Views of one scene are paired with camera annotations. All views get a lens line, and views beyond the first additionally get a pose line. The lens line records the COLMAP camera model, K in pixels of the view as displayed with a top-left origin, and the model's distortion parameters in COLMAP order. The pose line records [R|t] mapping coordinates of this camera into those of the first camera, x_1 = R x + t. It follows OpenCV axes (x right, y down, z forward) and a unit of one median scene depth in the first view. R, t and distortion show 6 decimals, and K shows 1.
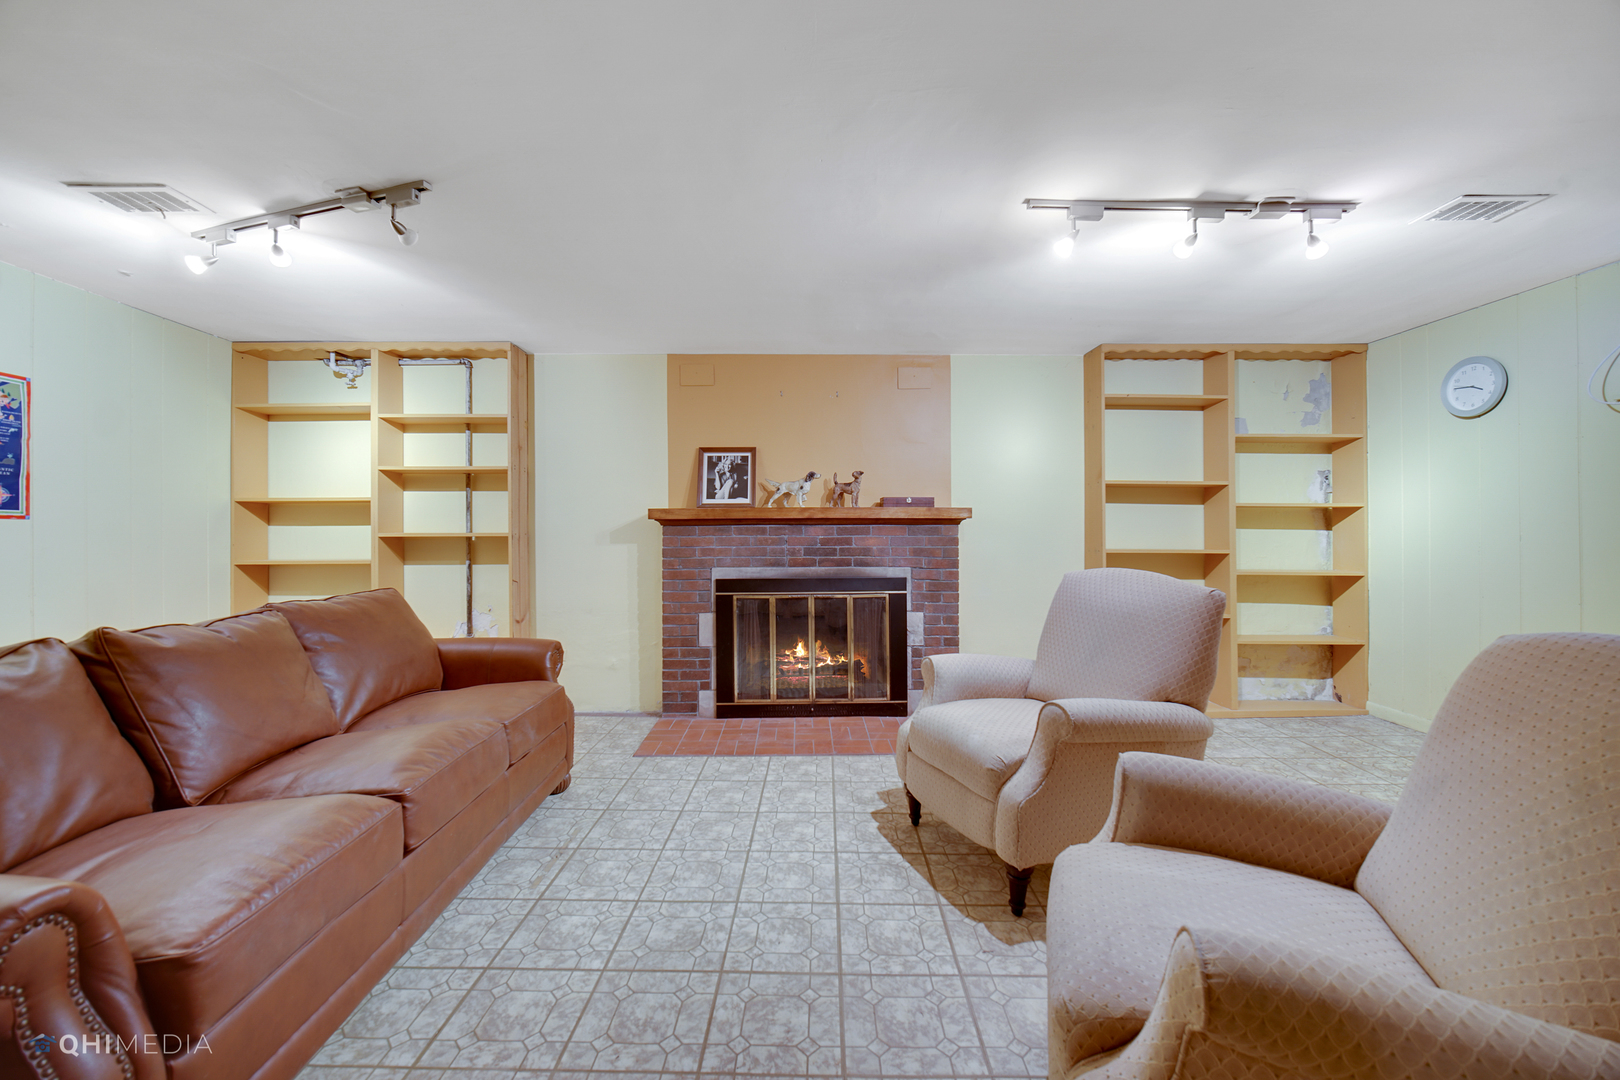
lens RADIAL K [[643.8, 0, 811.7], [0, 643.8, 536.1], [0, 0, 1]] dist [-0.000717, 0.000191]
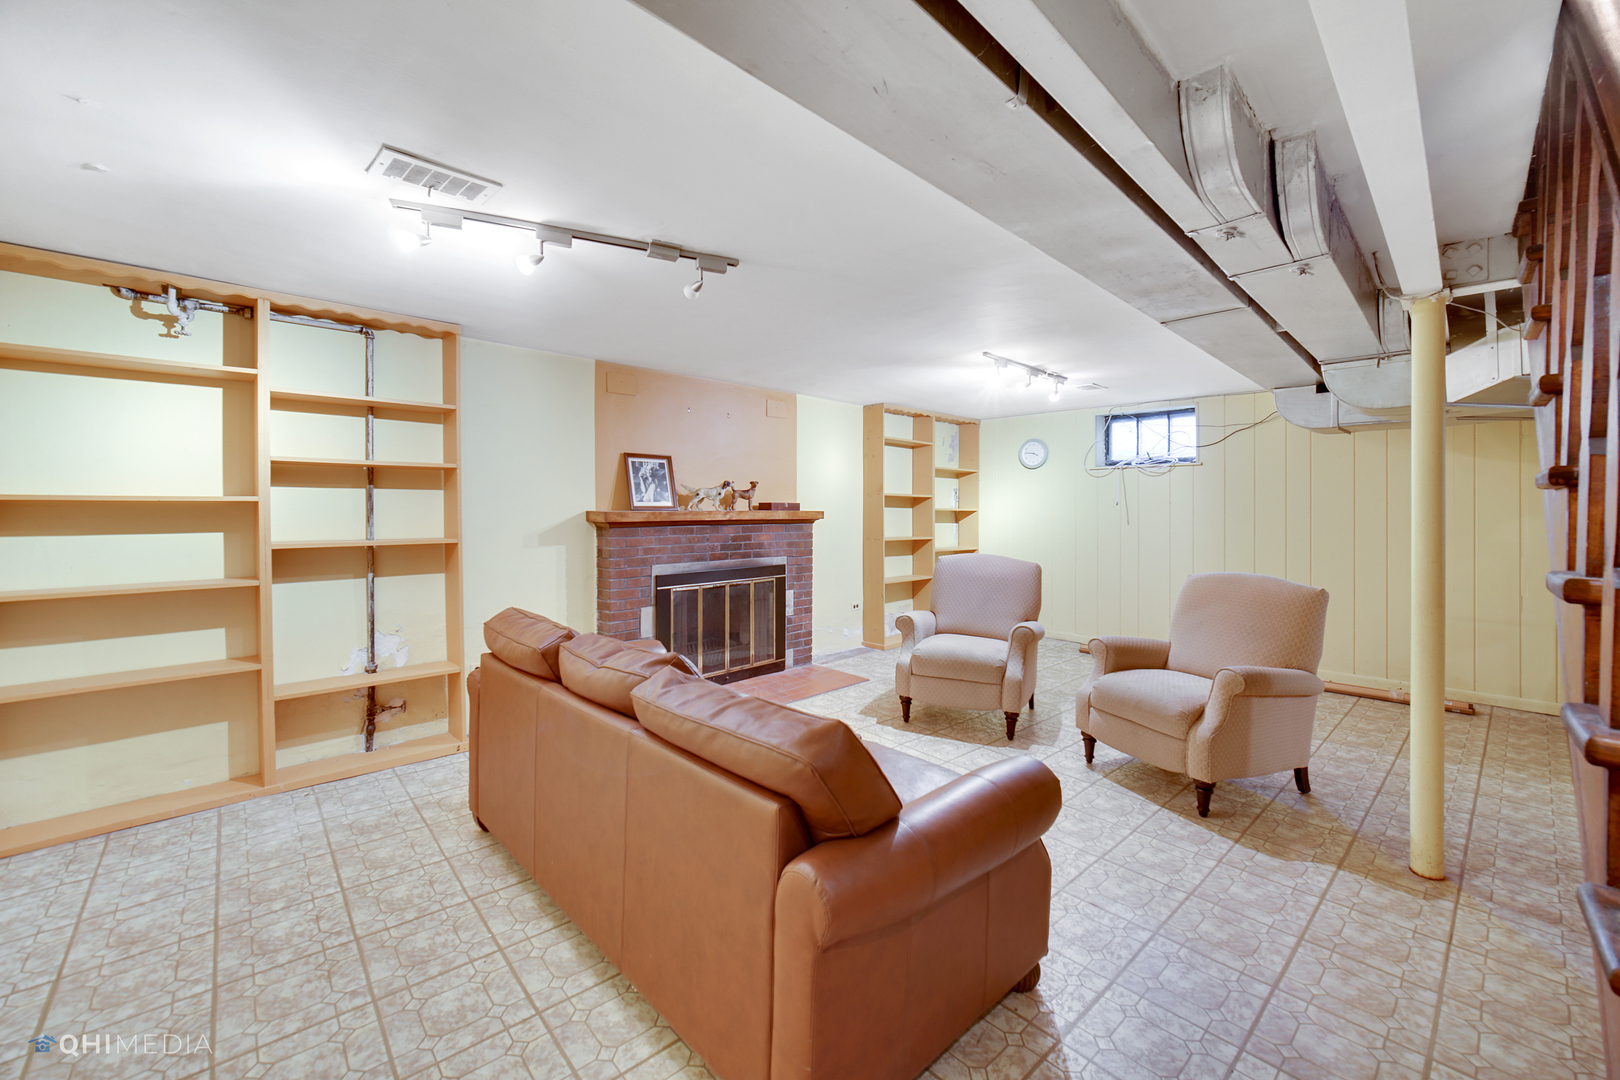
lens RADIAL K [[643.8, 0, 818.5], [0, 643.8, 511.0], [0, 0, 1]] dist [-0.000717, 0.000191]
pose [[0.722812, 0.000886, 0.691045, -0.704830], [0.002141, 0.999992, -0.003522, -0.038840], [-0.691042, 0.004025, 0.722803, 0.009976]]
